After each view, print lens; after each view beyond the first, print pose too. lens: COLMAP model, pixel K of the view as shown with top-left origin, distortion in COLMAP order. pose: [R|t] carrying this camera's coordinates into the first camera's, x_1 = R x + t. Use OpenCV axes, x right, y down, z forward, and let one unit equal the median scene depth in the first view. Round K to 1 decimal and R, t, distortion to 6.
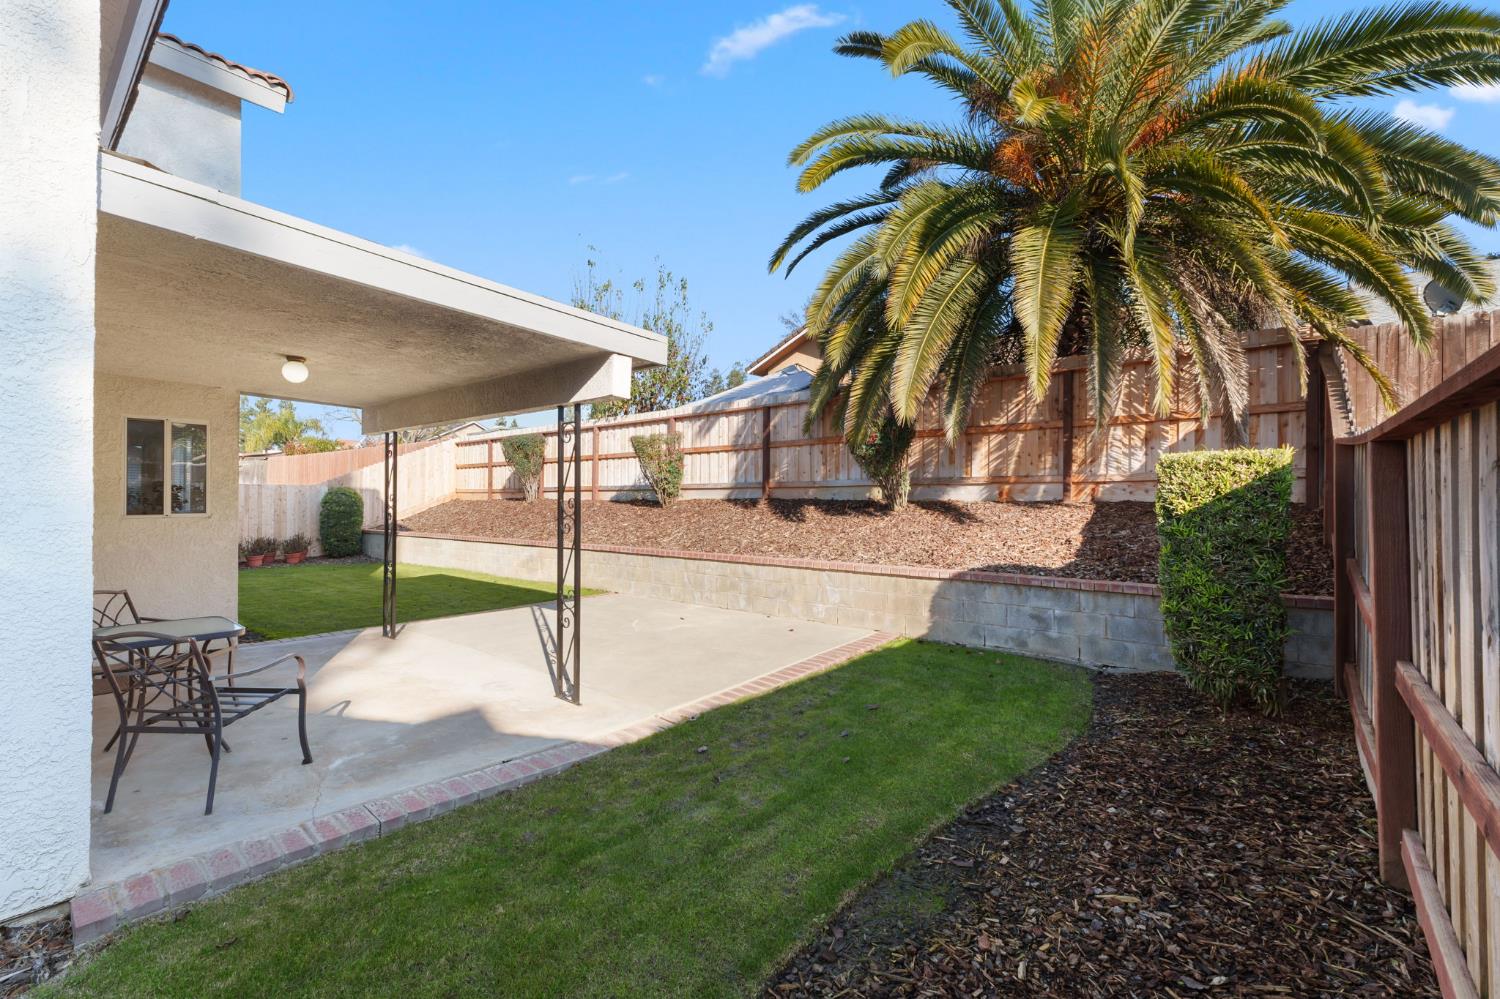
lens RADIAL K [[630.2, 0, 749.2], [0, 630.2, 502.9], [0, 0, 1]] dist [-0.000821, -0.000343]
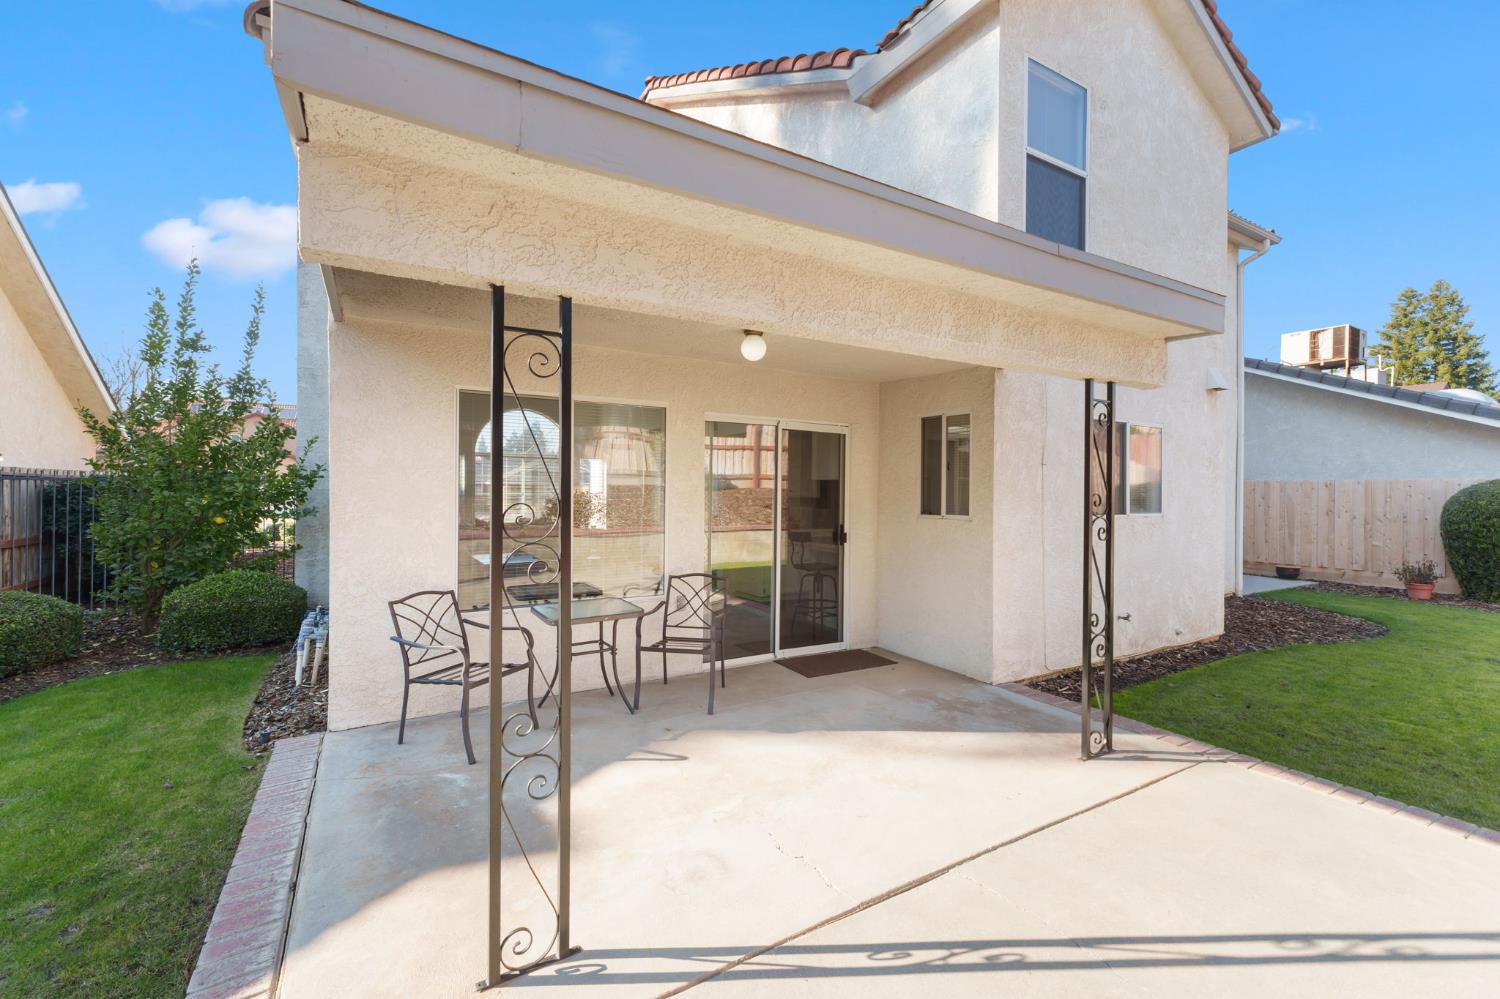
lens RADIAL K [[613.2, 0, 750.0], [0, 613.2, 499.5], [0, 0, 1]] dist [-0.011161, -0.000092]
pose [[-0.339710, 0.011346, -0.940462, 0.063043], [0.003506, 0.999936, 0.010797, -0.021056], [0.940524, 0.000370, -0.339728, 1.530886]]
